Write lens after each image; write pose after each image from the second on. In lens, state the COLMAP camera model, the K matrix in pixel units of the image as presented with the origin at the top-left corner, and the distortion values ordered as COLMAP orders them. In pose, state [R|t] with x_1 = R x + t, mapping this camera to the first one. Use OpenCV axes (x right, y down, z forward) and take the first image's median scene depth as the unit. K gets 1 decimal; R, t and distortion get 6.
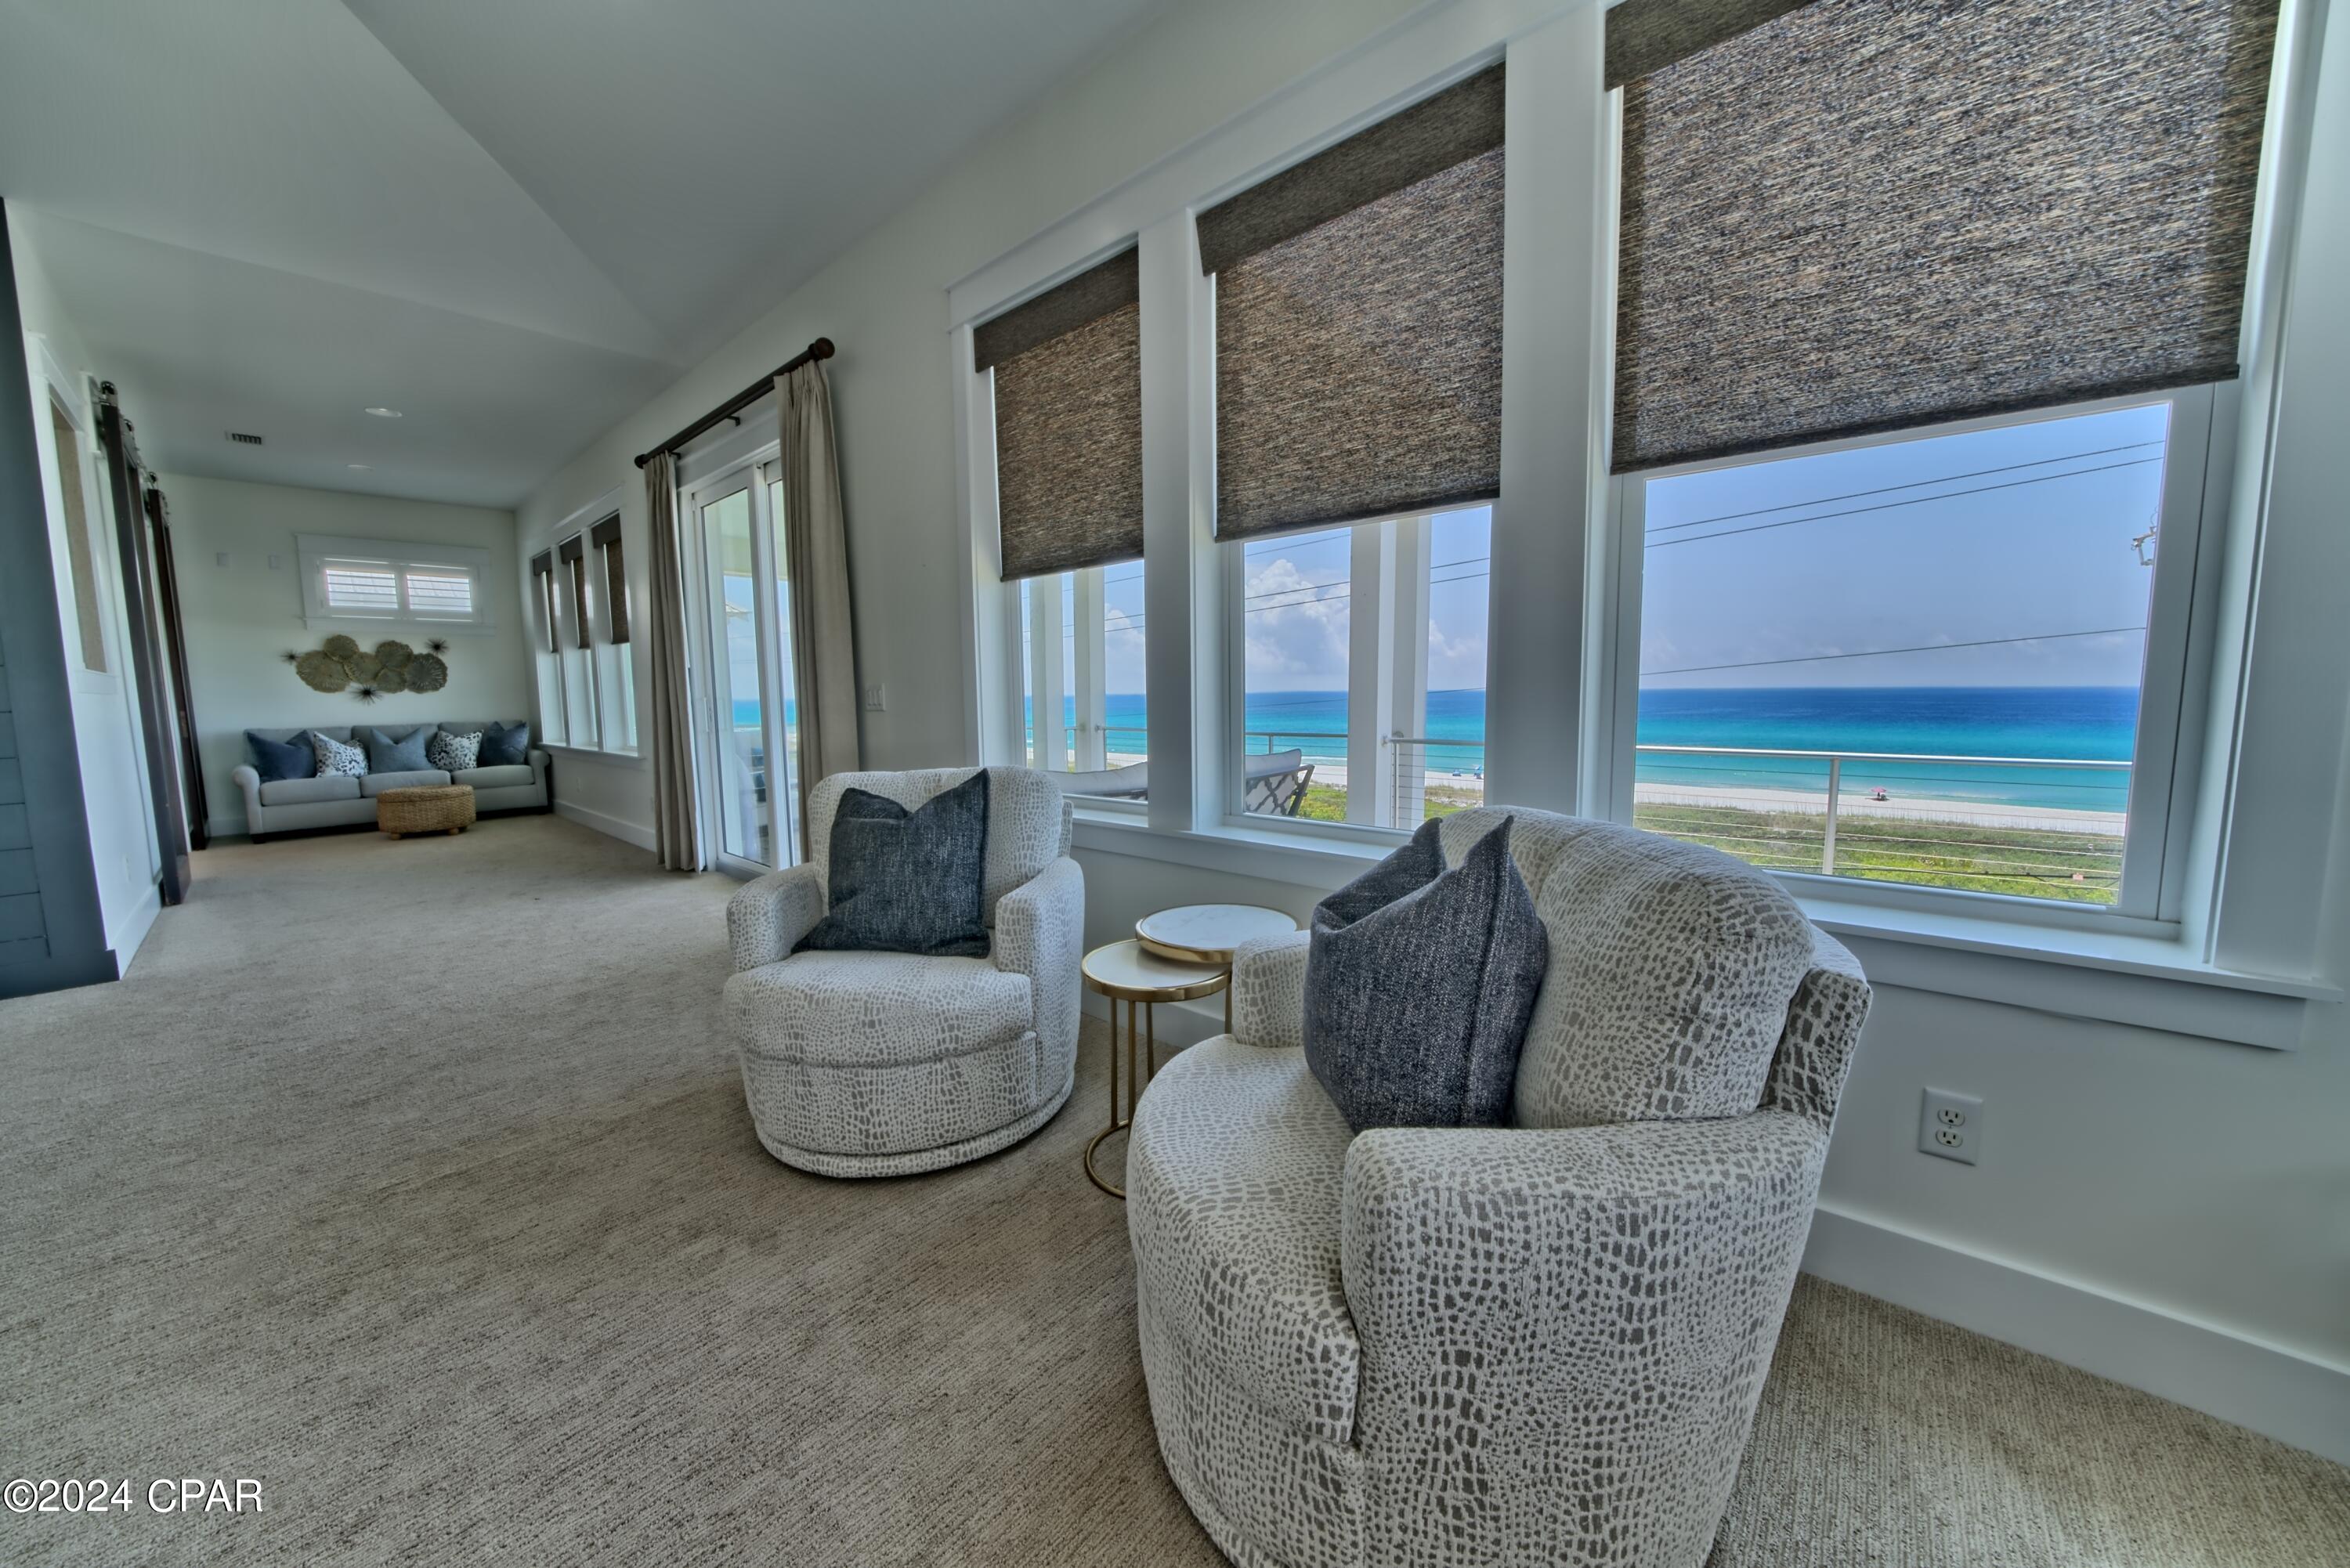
lens RADIAL K [[811.1, 0, 1179.4], [0, 811.1, 783.0], [0, 0, 1]] dist [-0.023861, 0.002111]
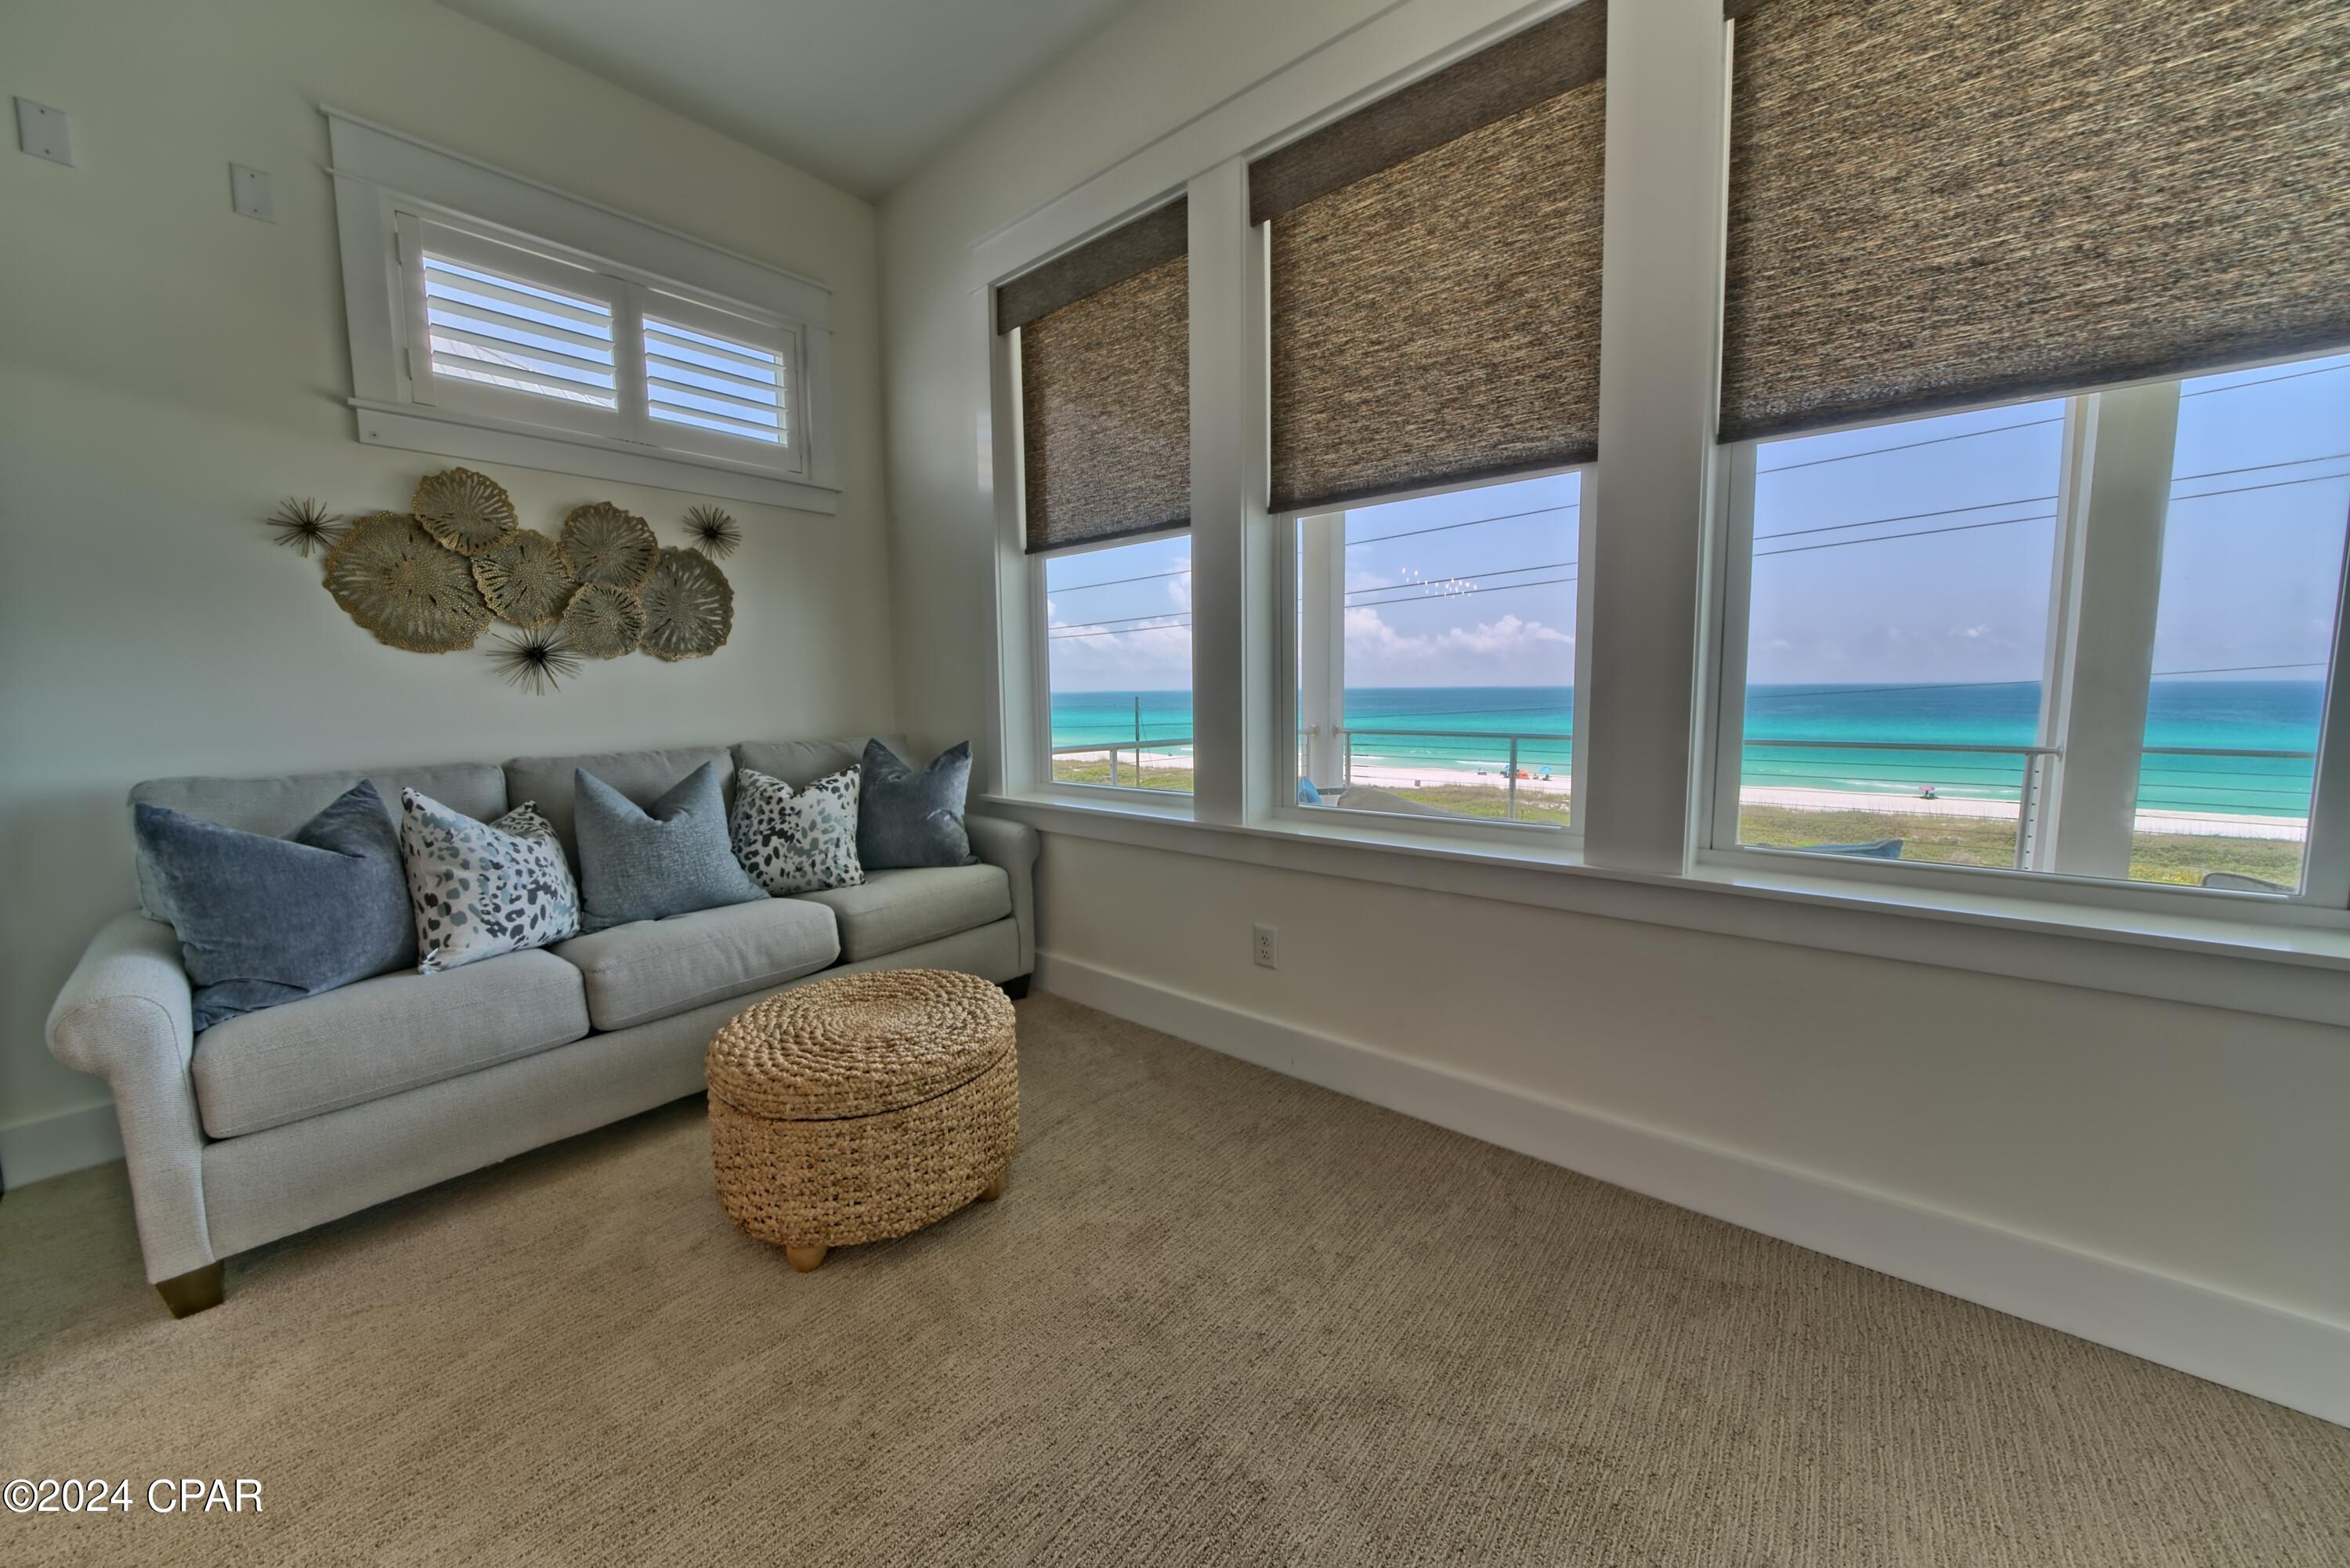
lens RADIAL K [[811.1, 0, 1178.2], [0, 811.1, 769.2], [0, 0, 1]] dist [-0.023861, 0.002111]
pose [[0.999758, -0.001989, 0.021922, -0.725290], [0.001956, 0.999997, 0.001524, -0.063041], [-0.021925, -0.001481, 0.999759, 0.627526]]
